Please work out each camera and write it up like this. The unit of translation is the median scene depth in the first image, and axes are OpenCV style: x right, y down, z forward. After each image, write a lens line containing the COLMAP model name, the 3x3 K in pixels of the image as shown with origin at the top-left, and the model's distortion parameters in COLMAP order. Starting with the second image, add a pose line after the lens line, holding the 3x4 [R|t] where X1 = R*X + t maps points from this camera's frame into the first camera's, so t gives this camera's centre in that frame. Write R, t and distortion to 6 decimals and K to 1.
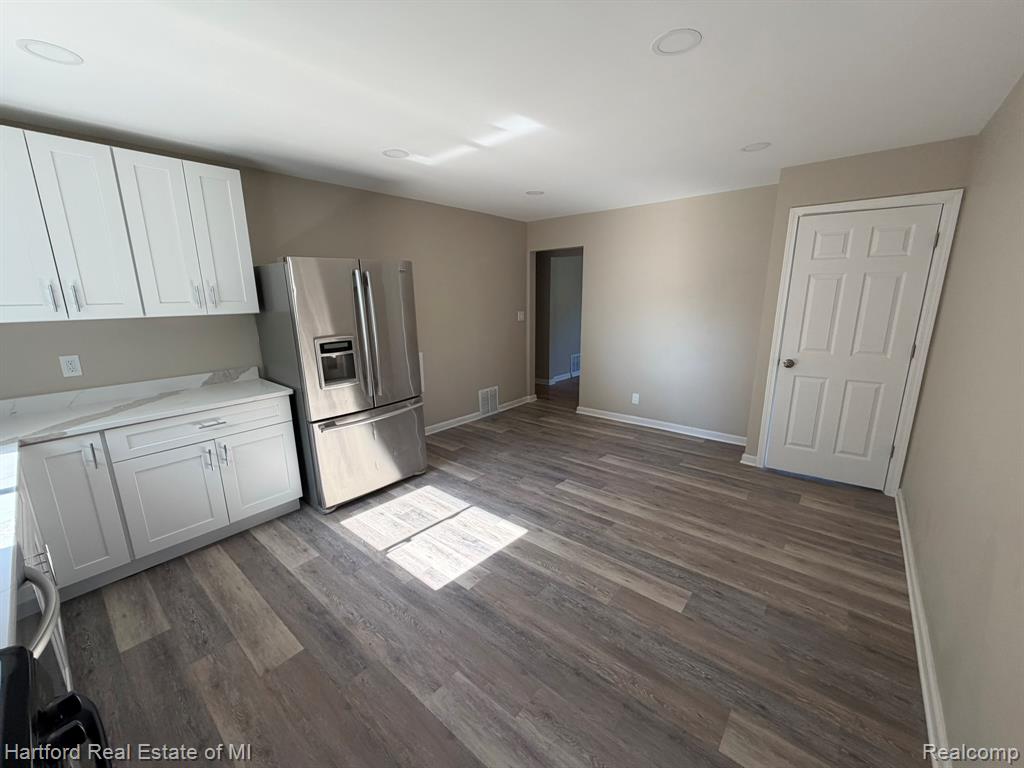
lens RADIAL K [[407.8, 0, 512.0], [0, 407.8, 384.2], [0, 0, 1]] dist [-0.001549, 0.000624]
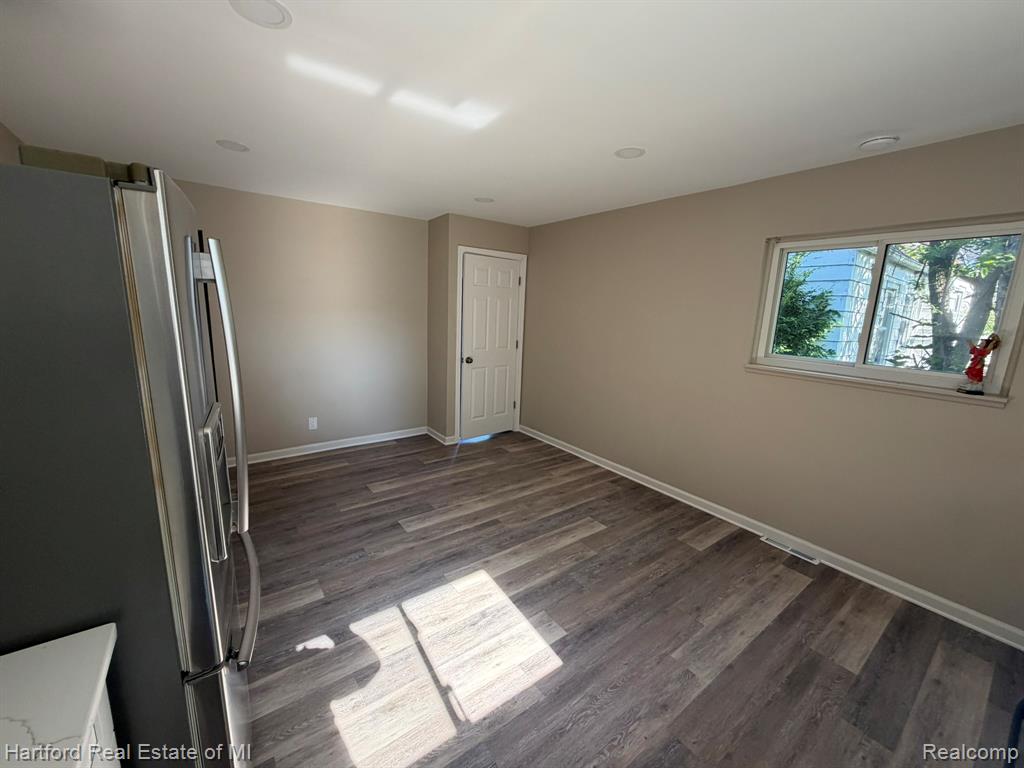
lens RADIAL K [[407.8, 0, 511.7], [0, 407.8, 383.7], [0, 0, 1]] dist [-0.001549, 0.000624]
pose [[0.232465, -0.162051, 0.959010, -0.740099], [0.174756, 0.976934, 0.122719, -0.142000], [-0.956776, 0.139065, 0.255422, 0.649317]]
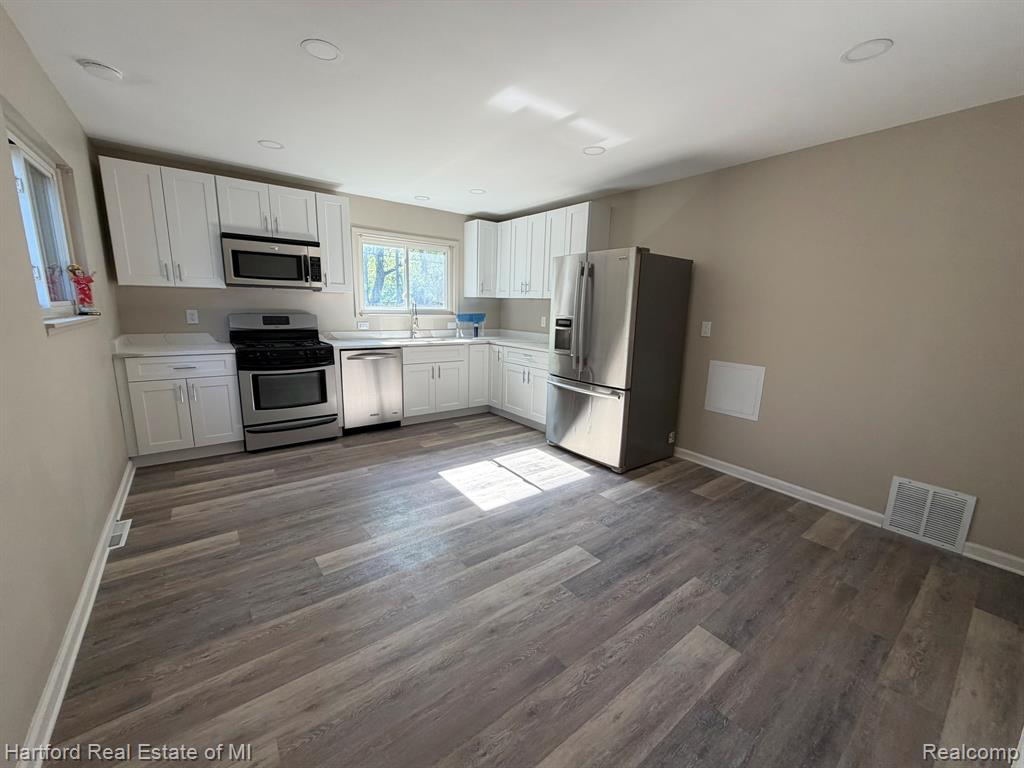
lens RADIAL K [[407.8, 0, 509.6], [0, 407.8, 383.5], [0, 0, 1]] dist [-0.001549, 0.000624]
pose [[-0.217677, 0.189331, -0.957481, 0.917751], [-0.240284, 0.940416, 0.240584, -0.186436], [0.945981, 0.282437, -0.159214, 1.124510]]
